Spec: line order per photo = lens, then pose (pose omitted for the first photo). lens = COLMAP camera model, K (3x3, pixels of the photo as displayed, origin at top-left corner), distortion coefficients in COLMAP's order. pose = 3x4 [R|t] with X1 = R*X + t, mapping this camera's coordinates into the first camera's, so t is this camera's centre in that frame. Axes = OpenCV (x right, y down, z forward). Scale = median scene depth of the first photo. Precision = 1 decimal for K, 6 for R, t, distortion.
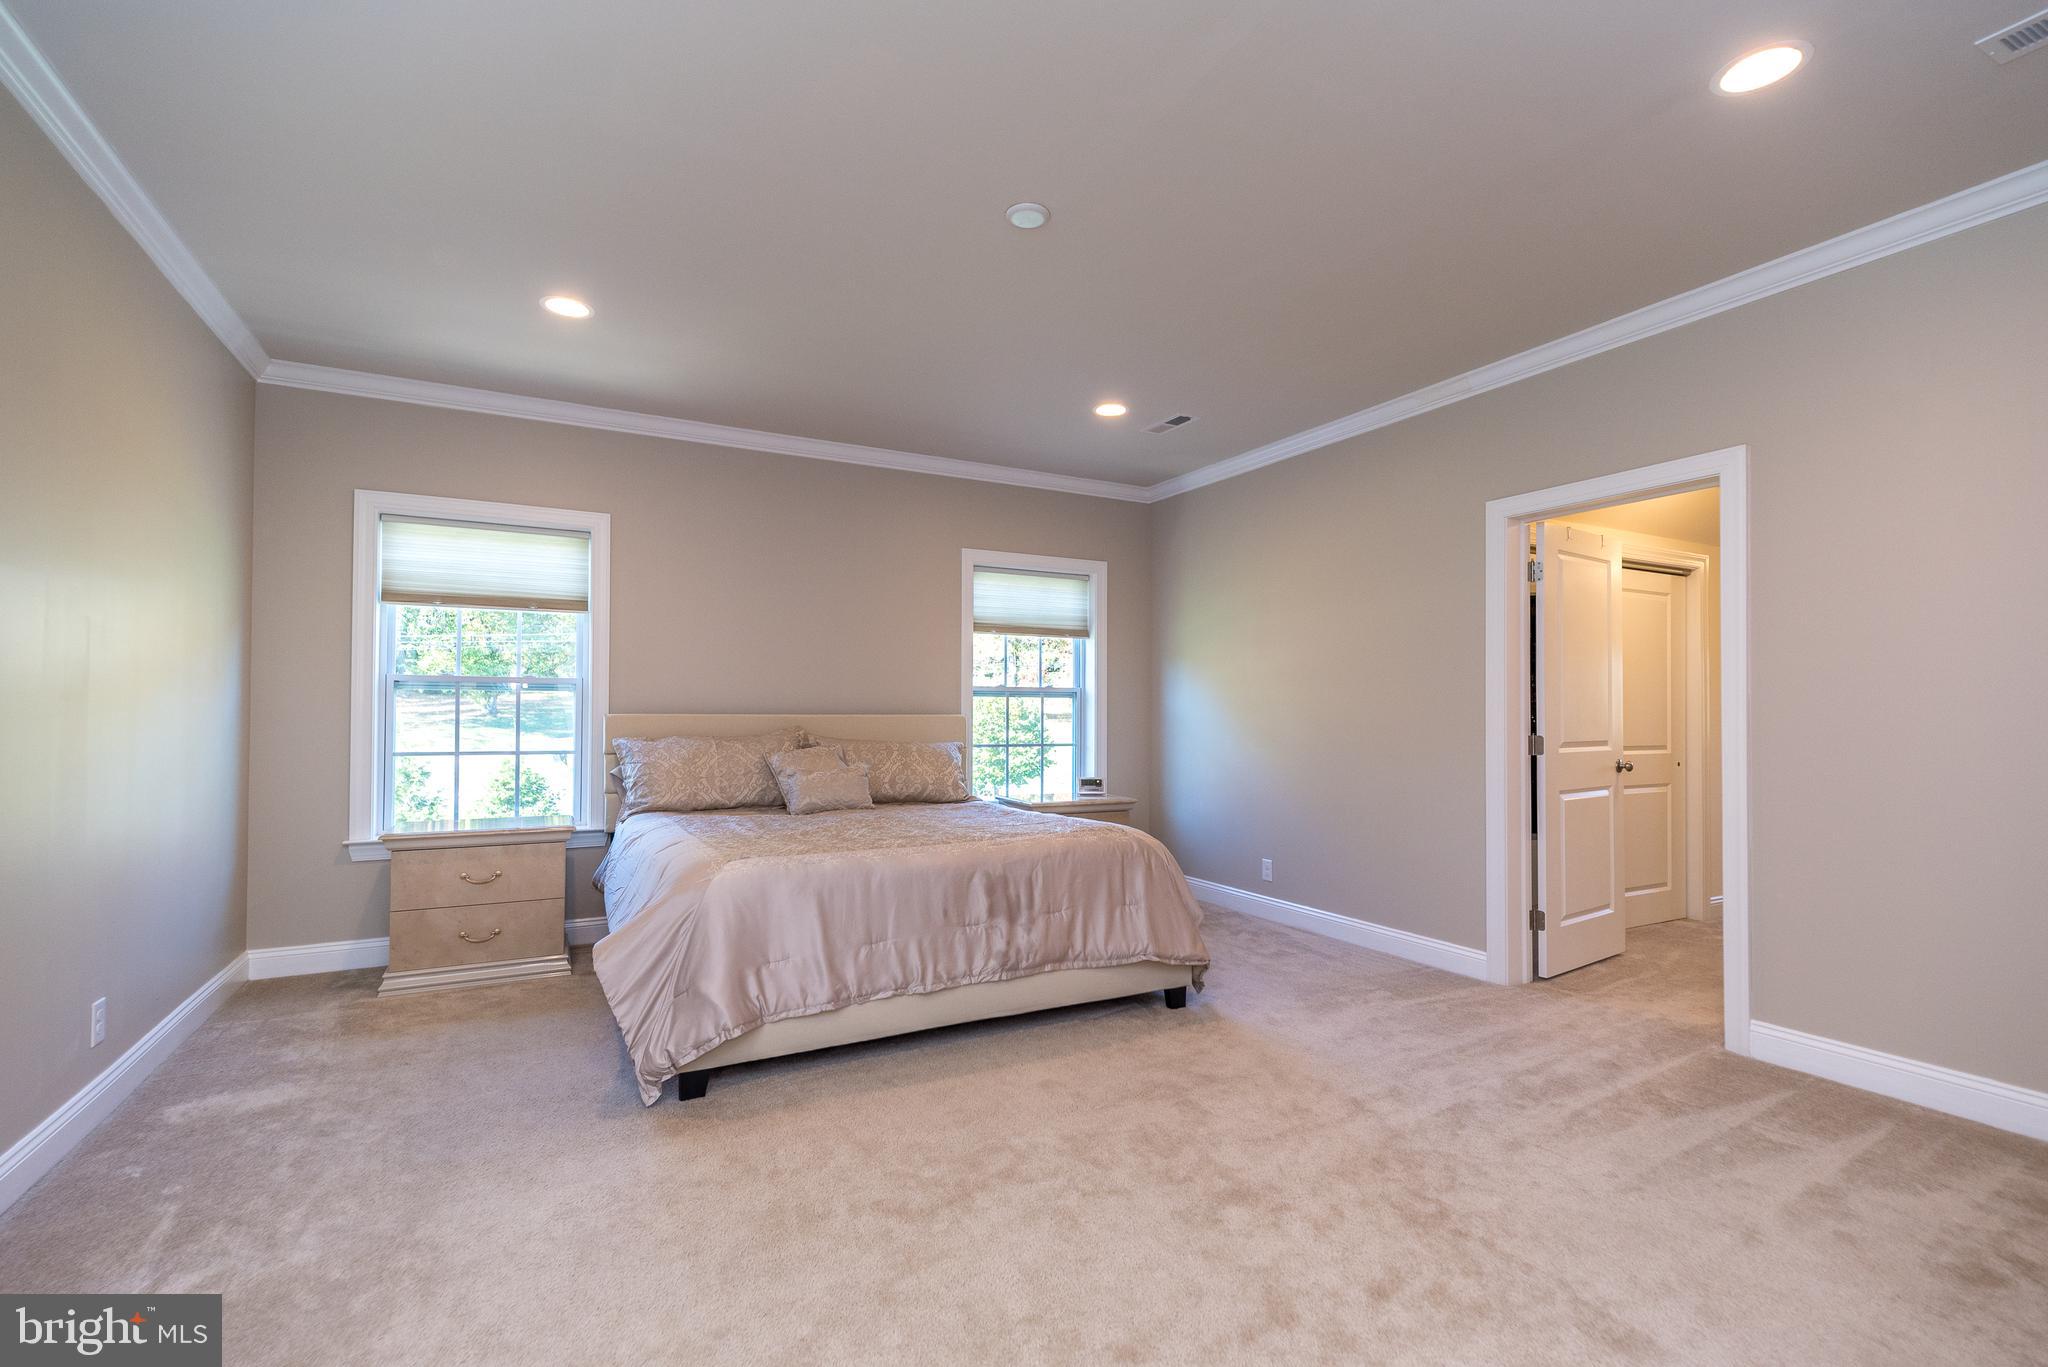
lens RADIAL K [[908.2, 0, 1021.1], [0, 908.2, 706.6], [0, 0, 1]] dist [0.010322, -0.000154]
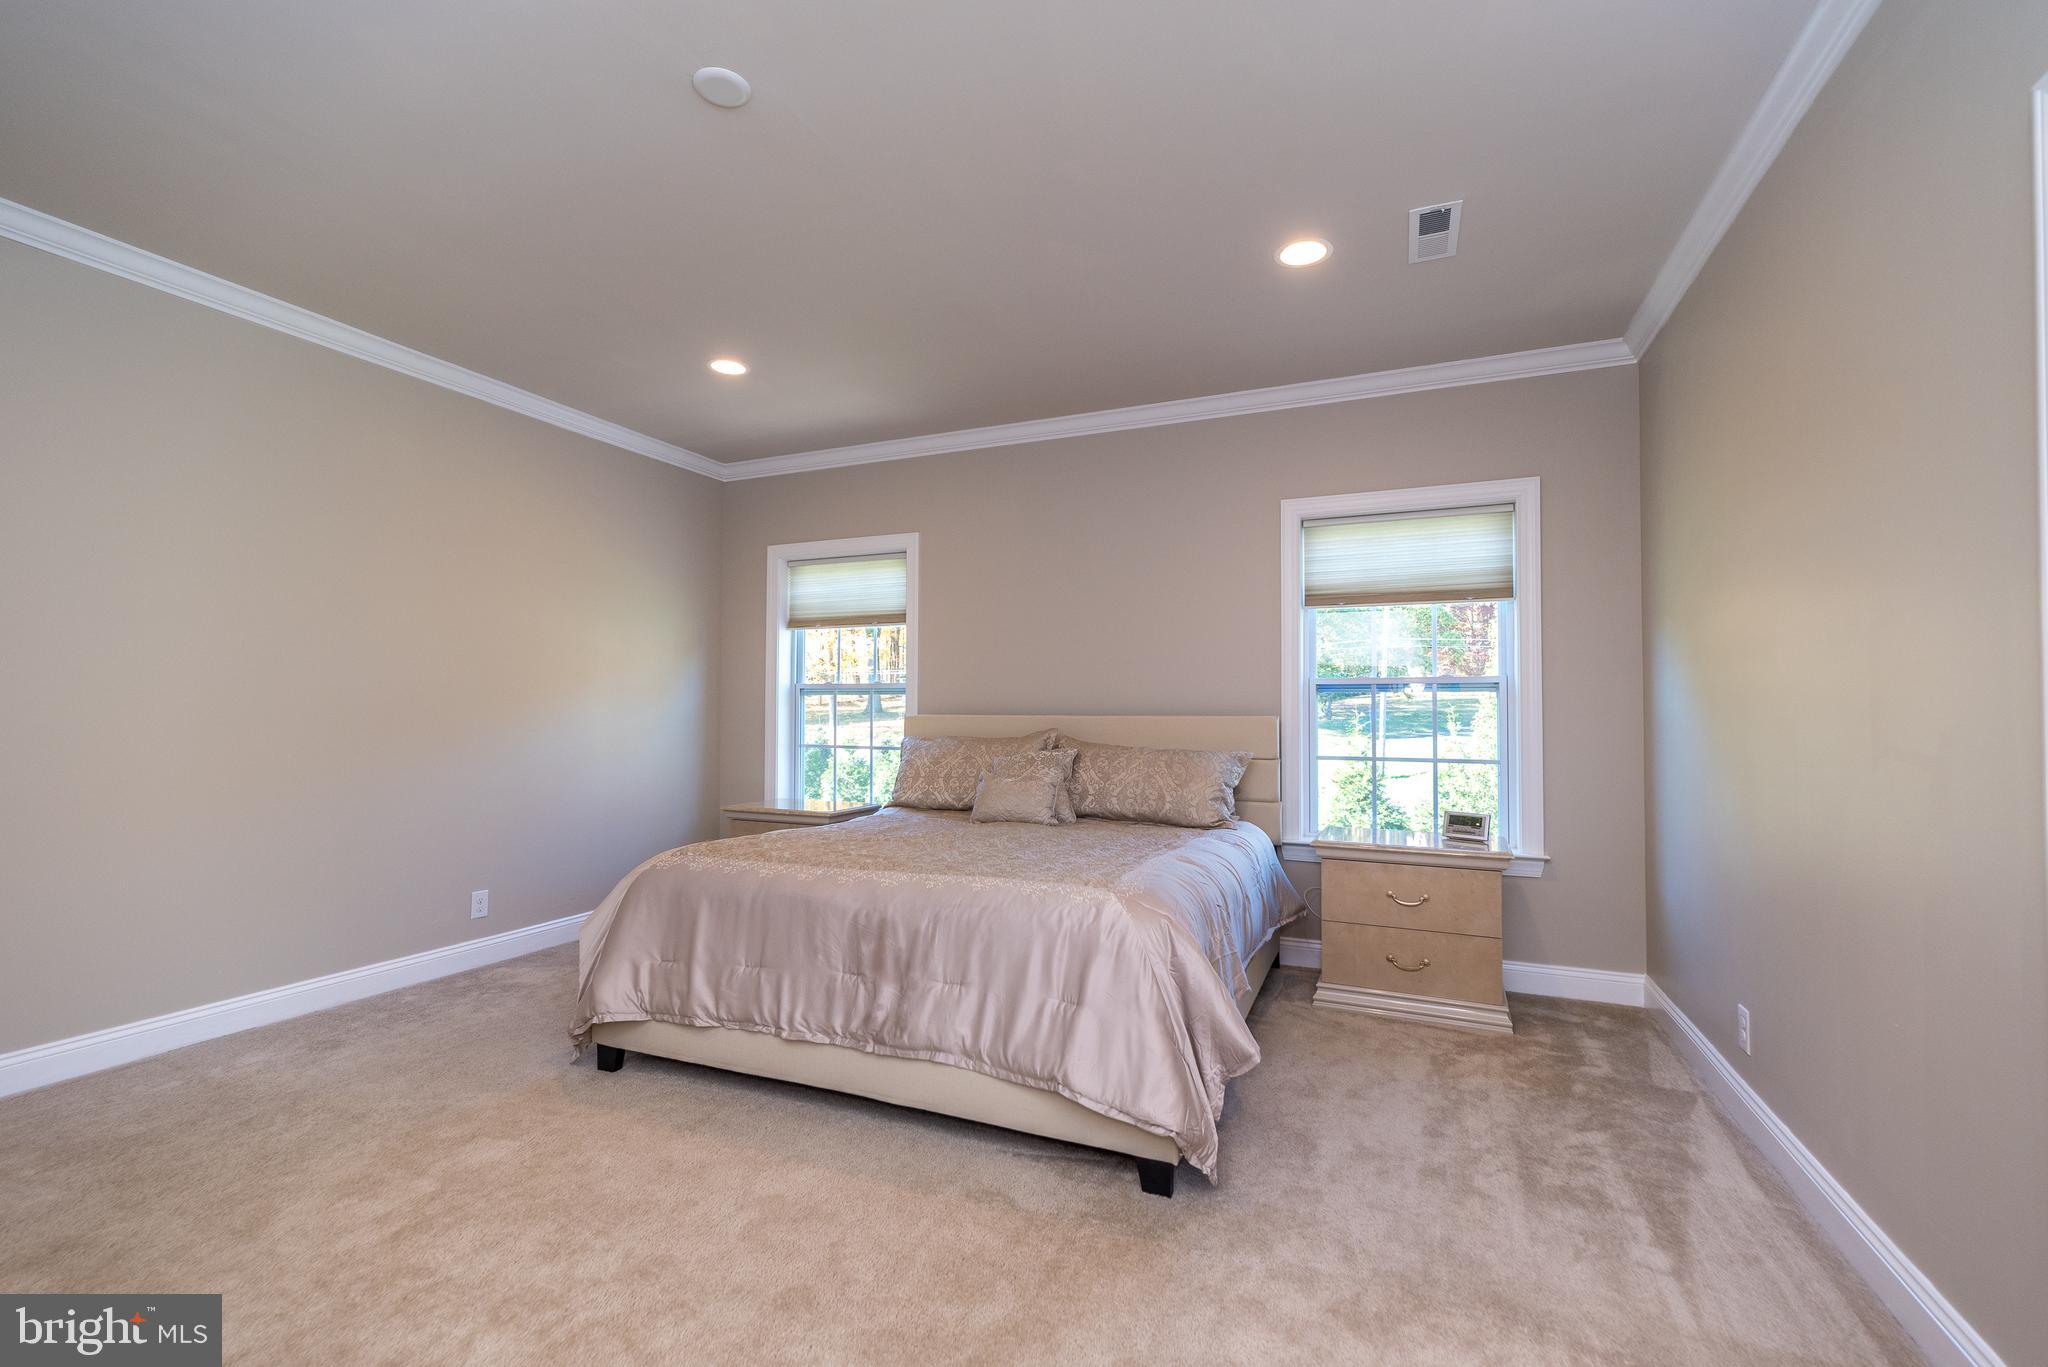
lens RADIAL K [[900.1, 0, 1014.2], [0, 900.1, 689.2], [0, 0, 1]] dist [0.013132, 0.000150]
pose [[0.619827, -0.023555, -0.784385, 0.482438], [0.002431, 0.999602, -0.028096, 0.008242], [0.784735, 0.015508, 0.619637, 0.437735]]
